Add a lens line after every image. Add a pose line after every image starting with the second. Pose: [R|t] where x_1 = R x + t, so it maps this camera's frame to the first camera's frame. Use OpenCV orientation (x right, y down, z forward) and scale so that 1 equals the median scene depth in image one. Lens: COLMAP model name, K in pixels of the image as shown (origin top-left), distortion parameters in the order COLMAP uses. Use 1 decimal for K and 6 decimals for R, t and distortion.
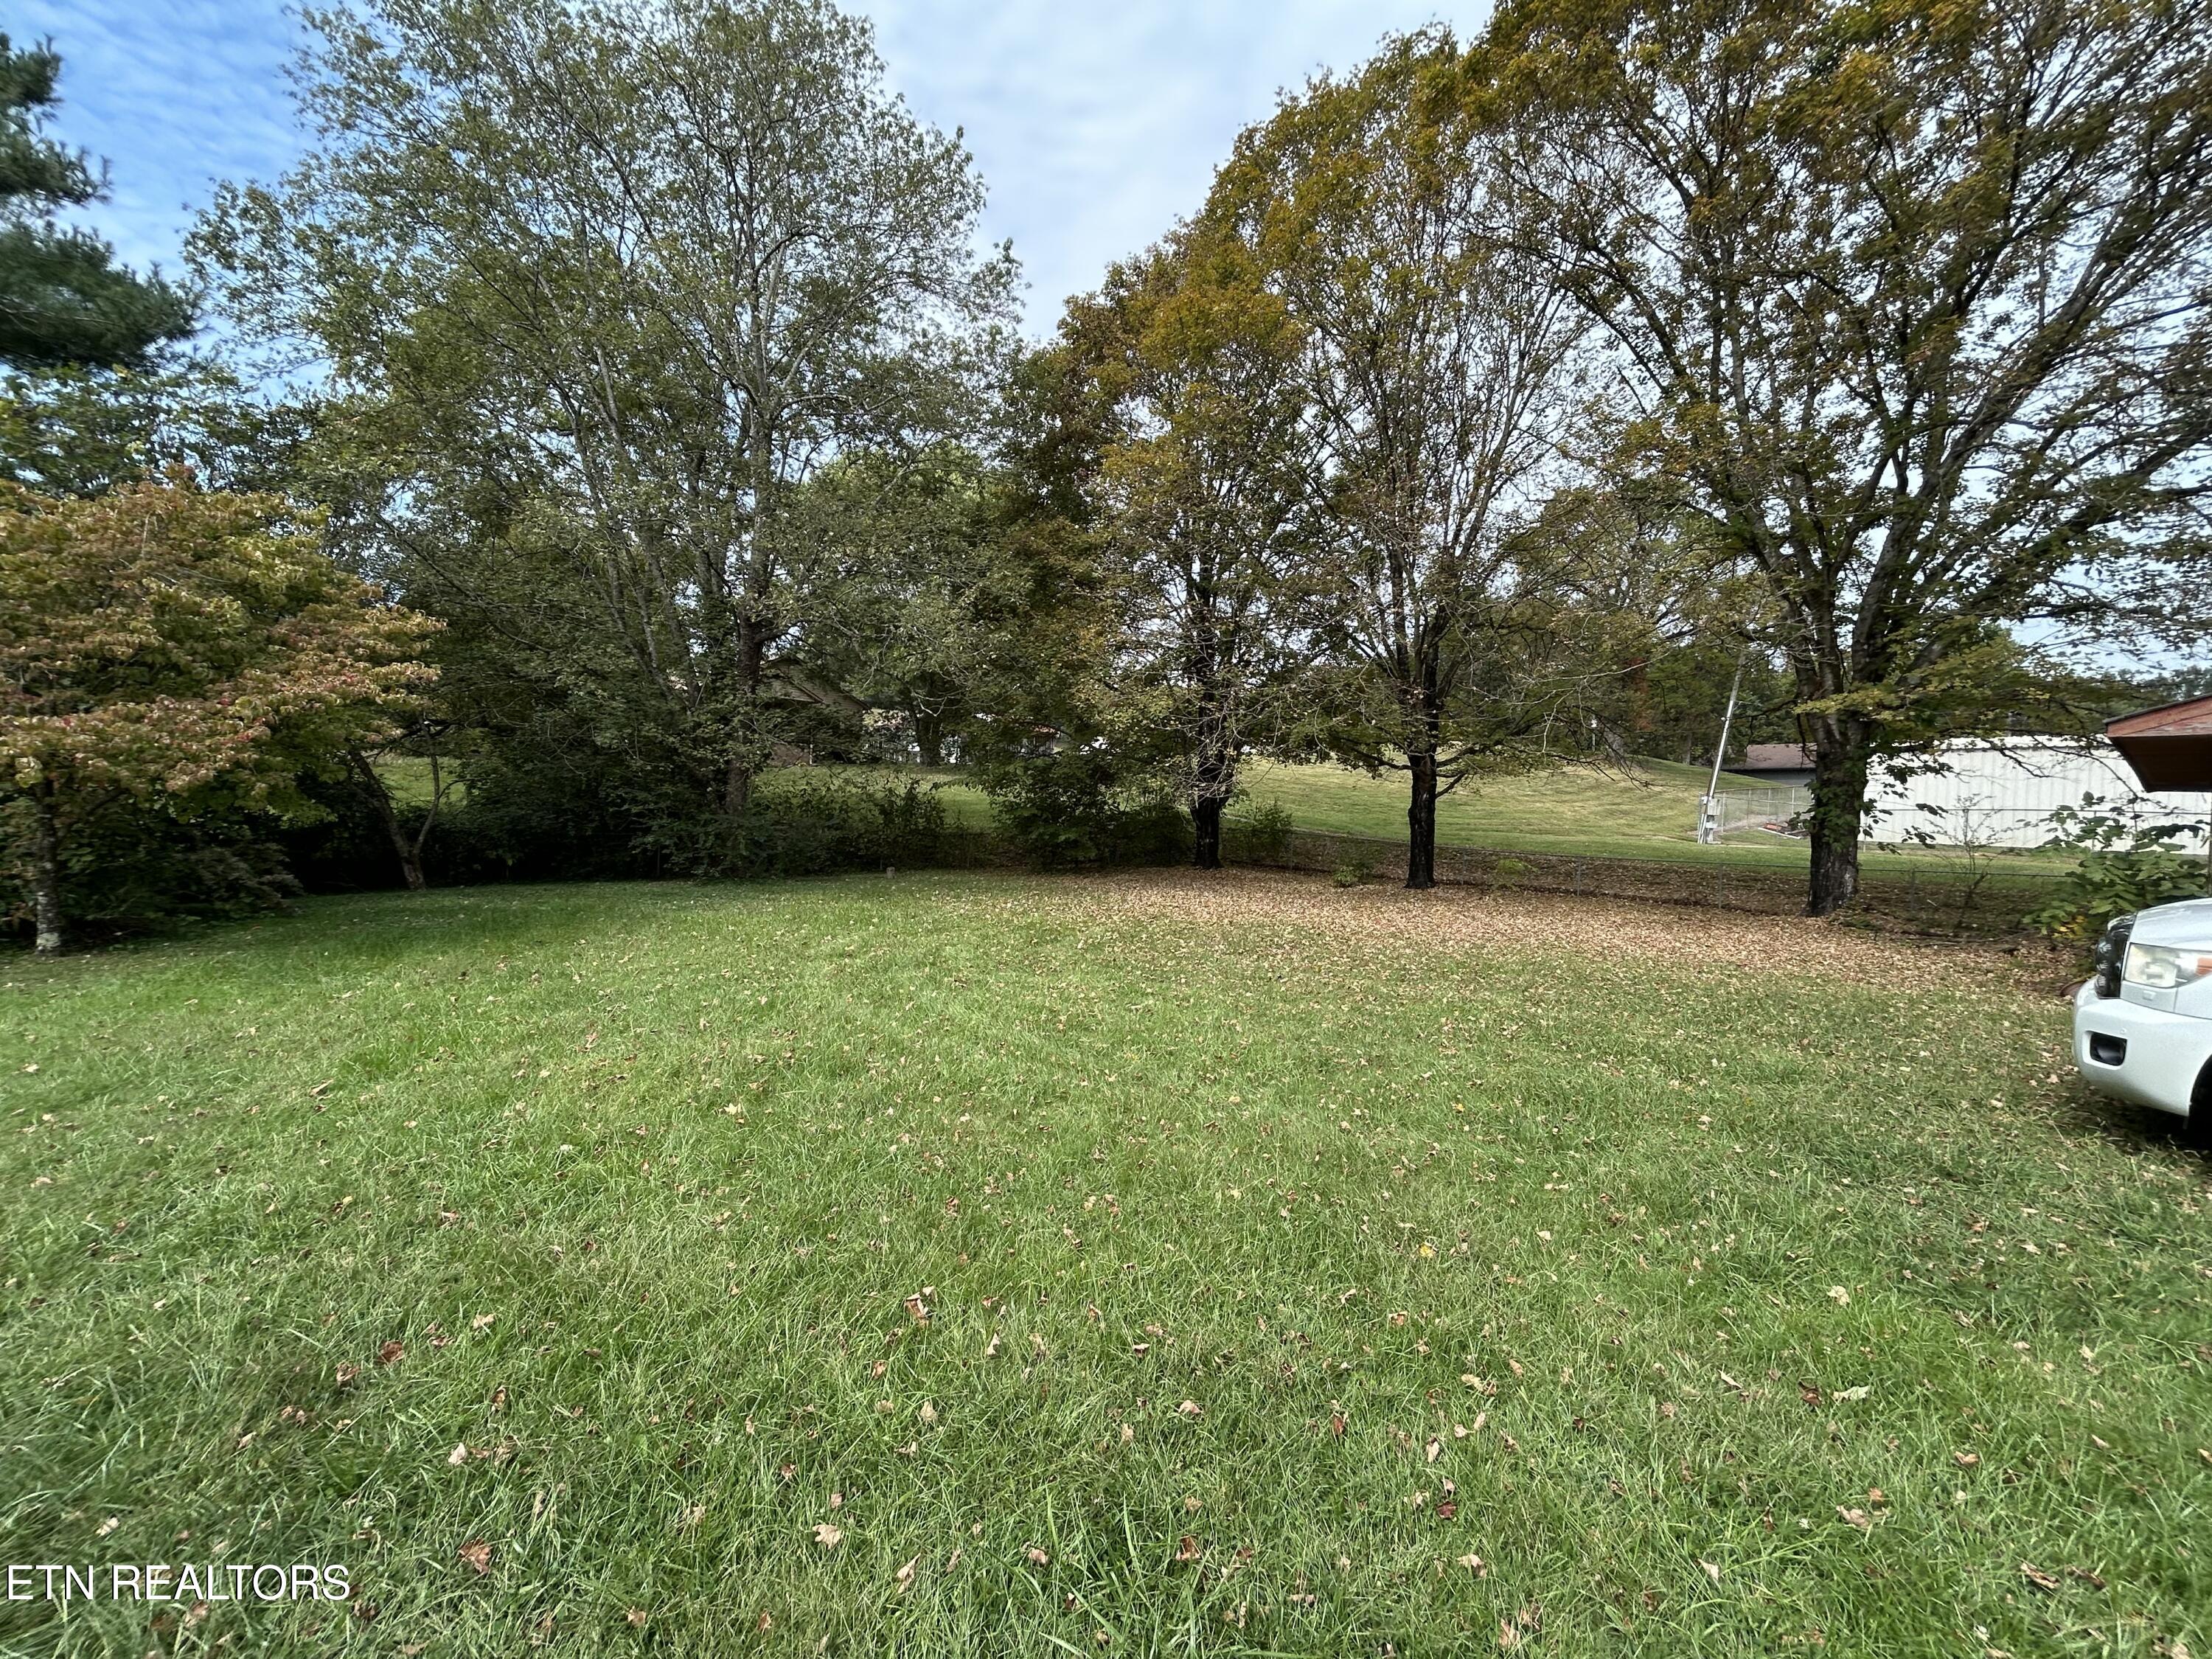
lens RADIAL K [[891.4, 0, 1106.0], [0, 891.4, 829.5], [0, 0, 1]] dist [-0.002288, 0.000021]
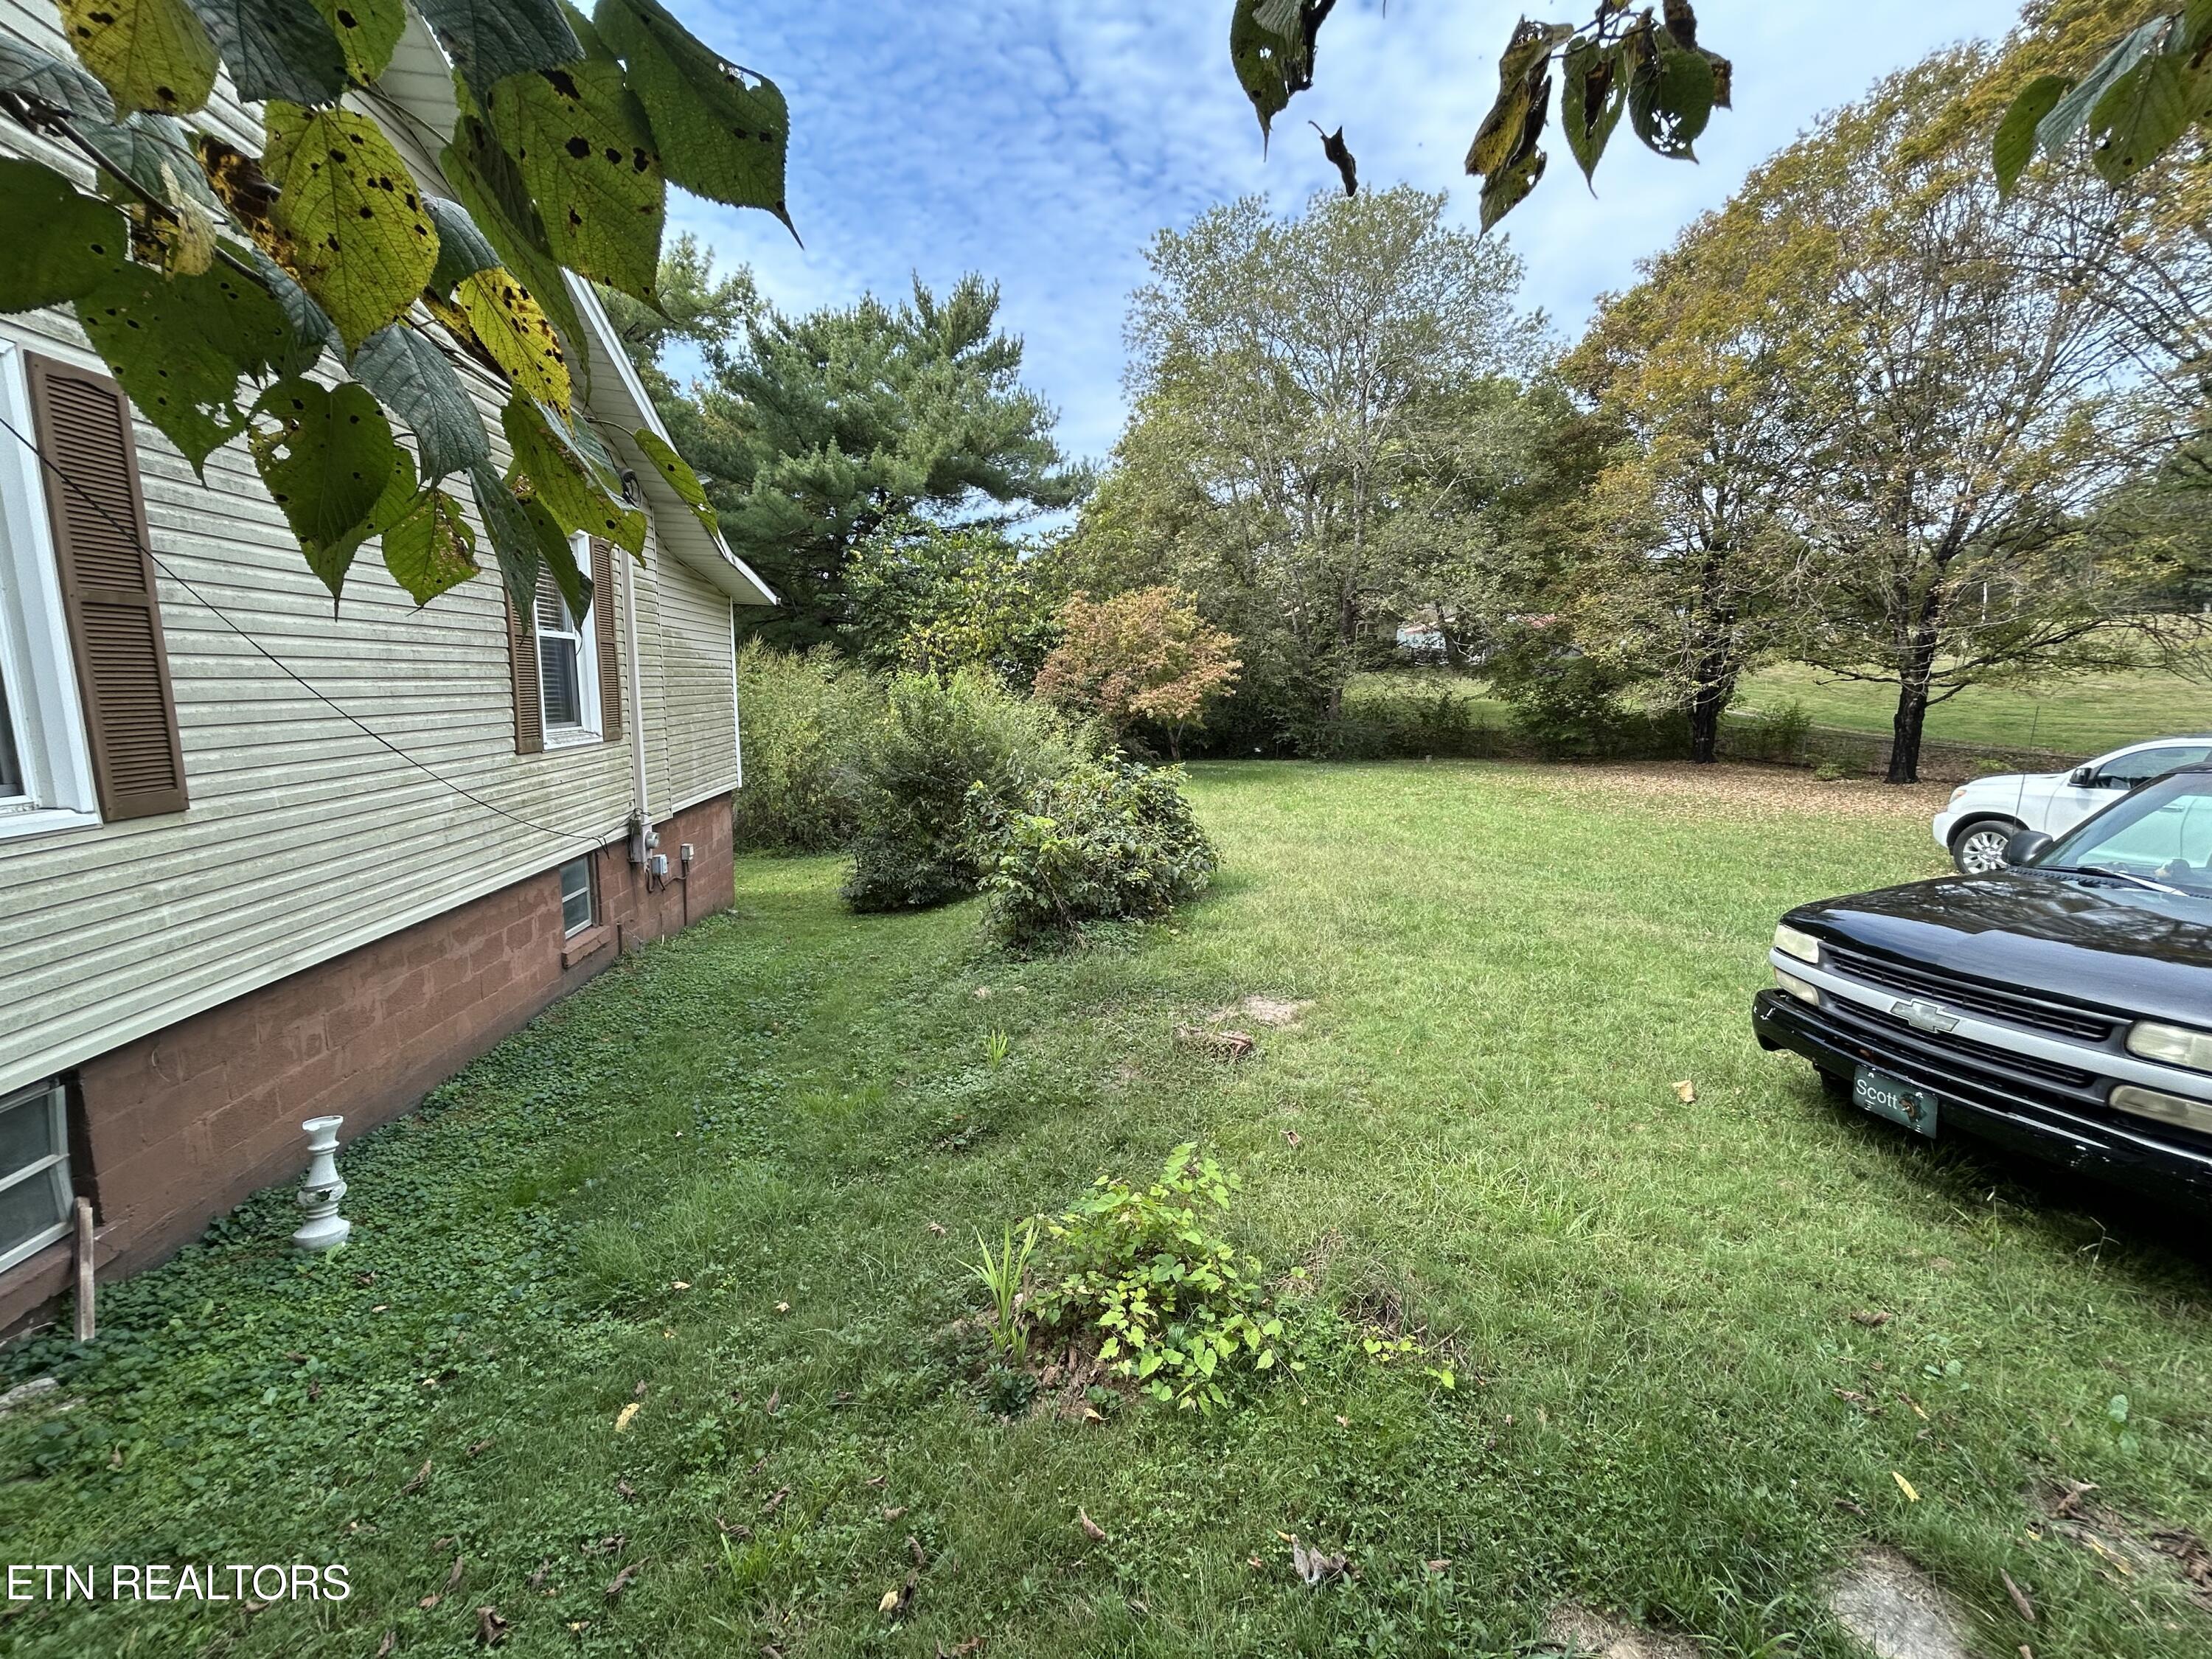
lens RADIAL K [[891.4, 0, 1106.0], [0, 891.4, 829.5], [0, 0, 1]] dist [-0.002288, 0.000021]
pose [[0.847622, 0.066294, -0.526443, 0.089170], [-0.001881, 0.992533, 0.121960, -0.014506], [0.530597, -0.102386, 0.841418, -0.540044]]
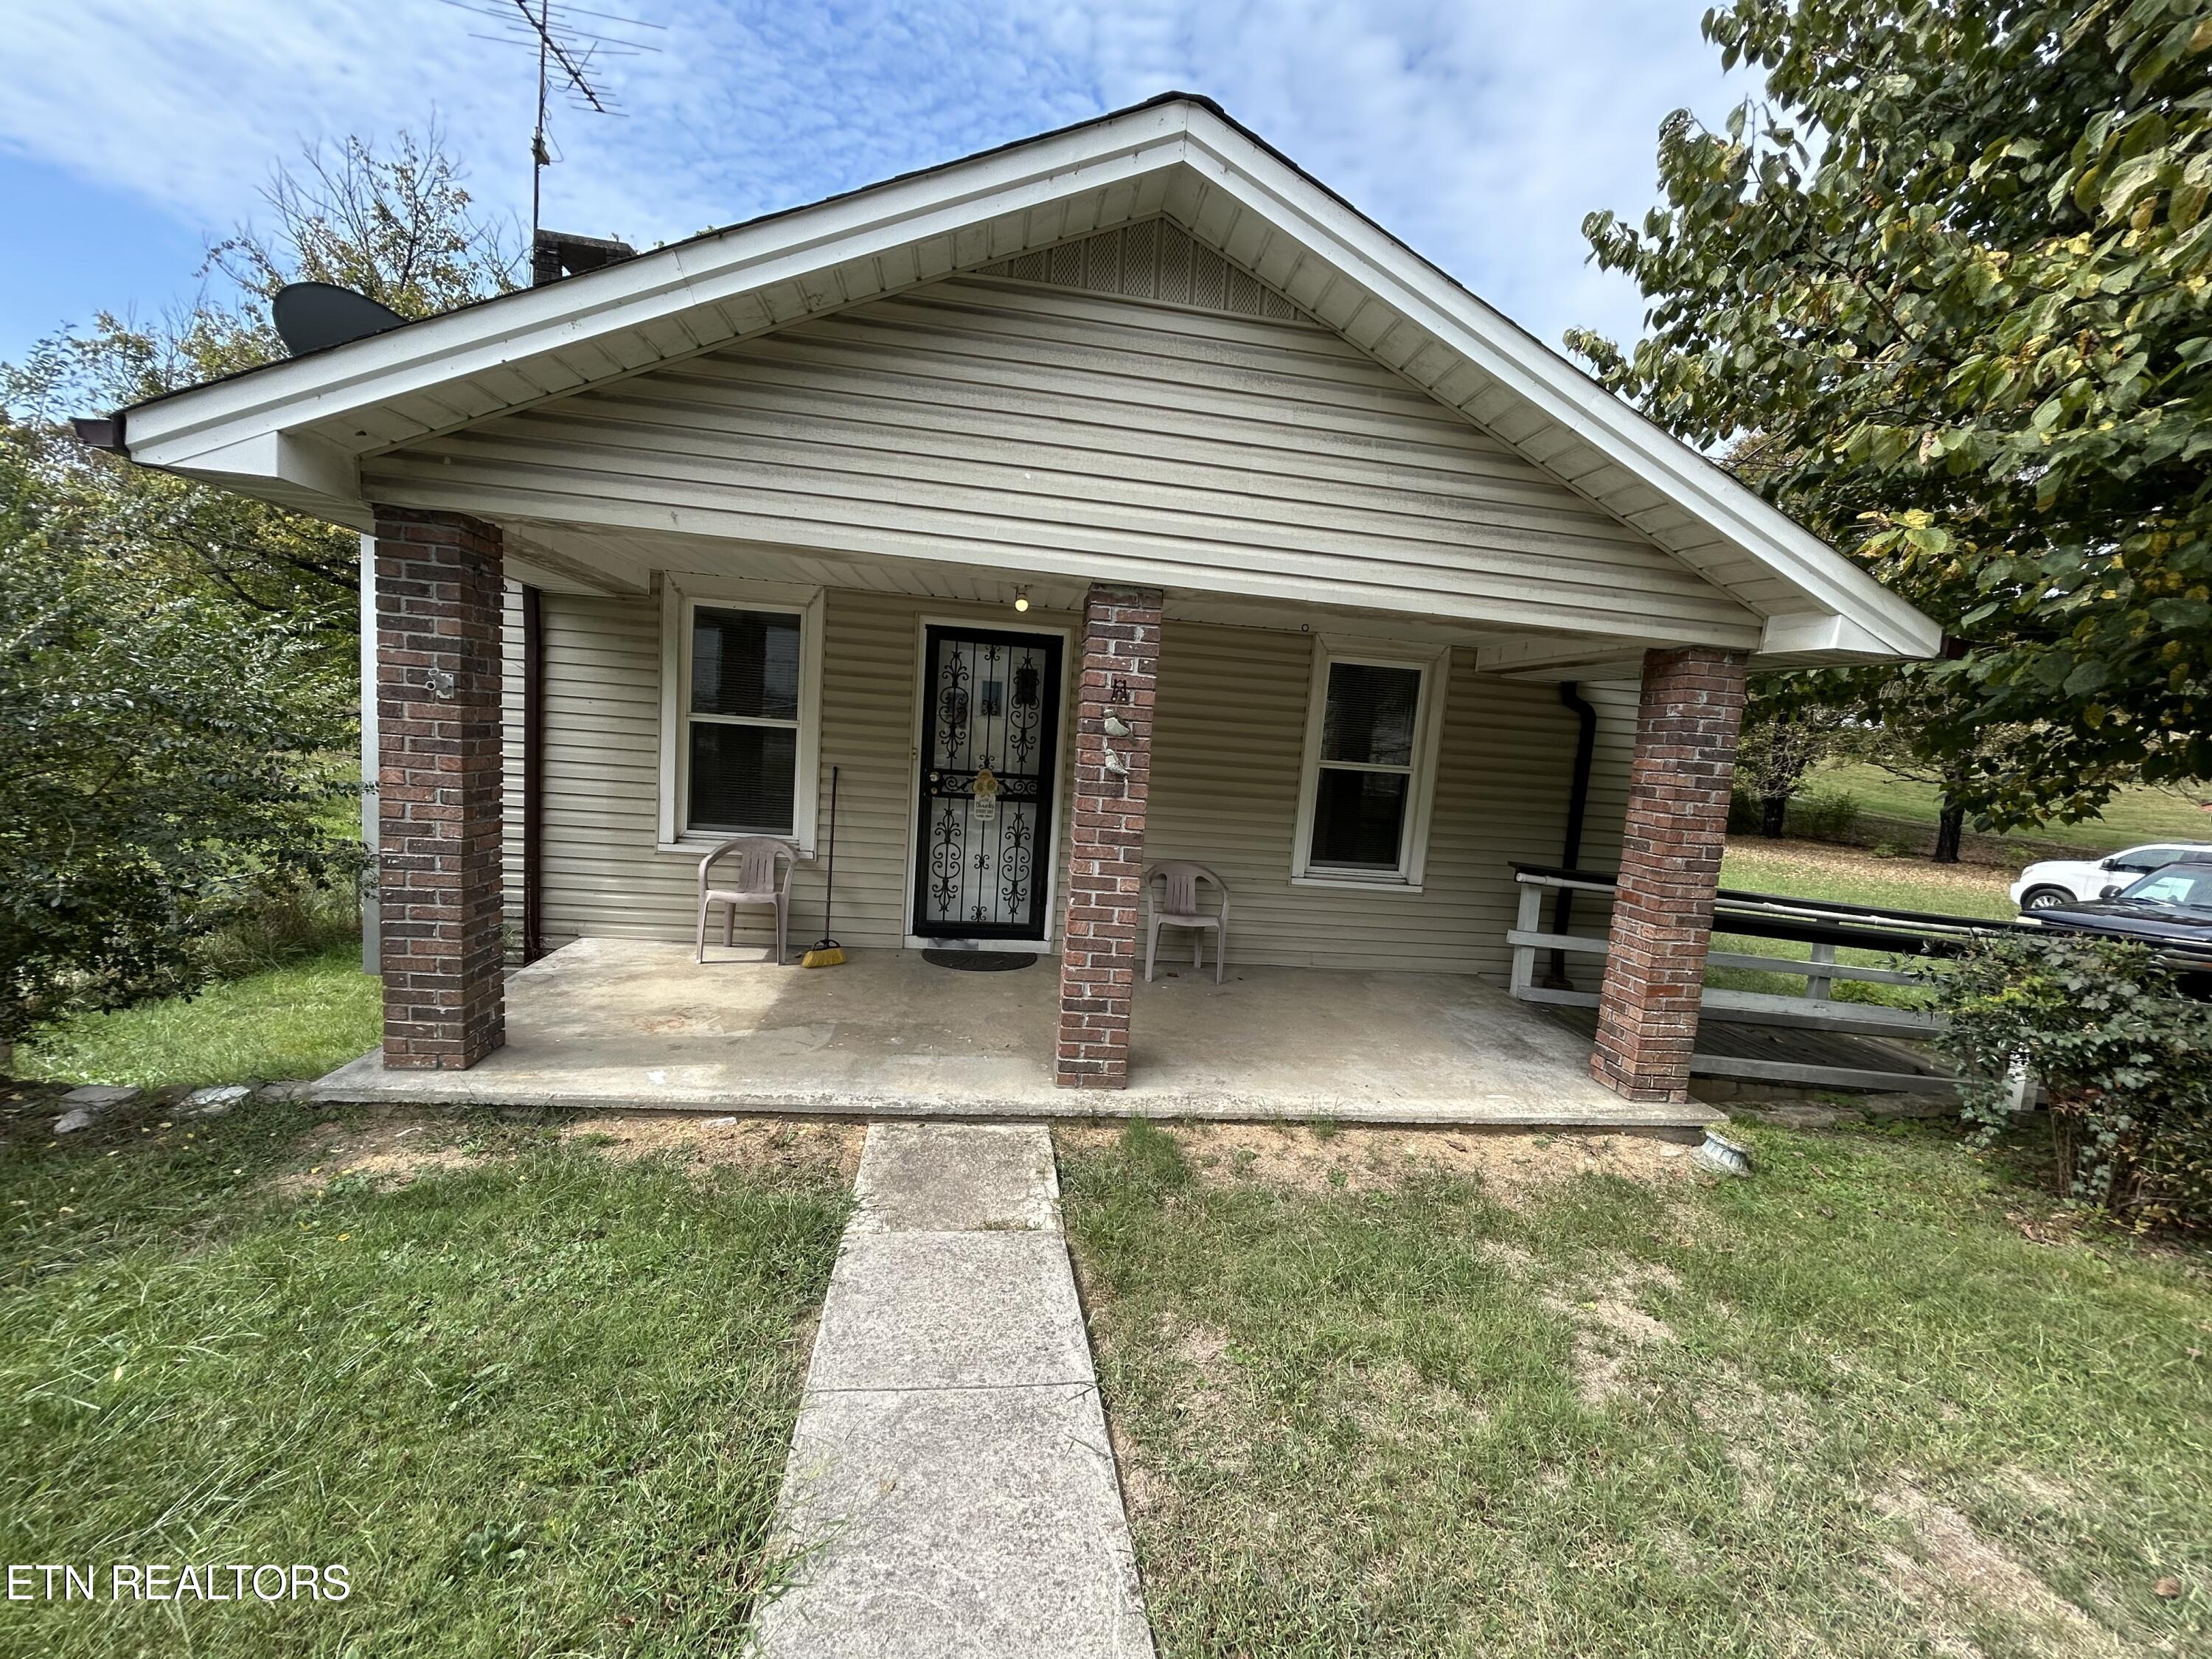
lens RADIAL K [[892.9, 0, 1107.3], [0, 892.9, 899.2], [0, 0, 1]] dist [-0.002261, -0.000199]
pose [[0.853799, 0.109313, -0.508997, -0.083676], [-0.040471, 0.988685, 0.144444, -0.034181], [0.519027, -0.102726, 0.848563, -1.026456]]
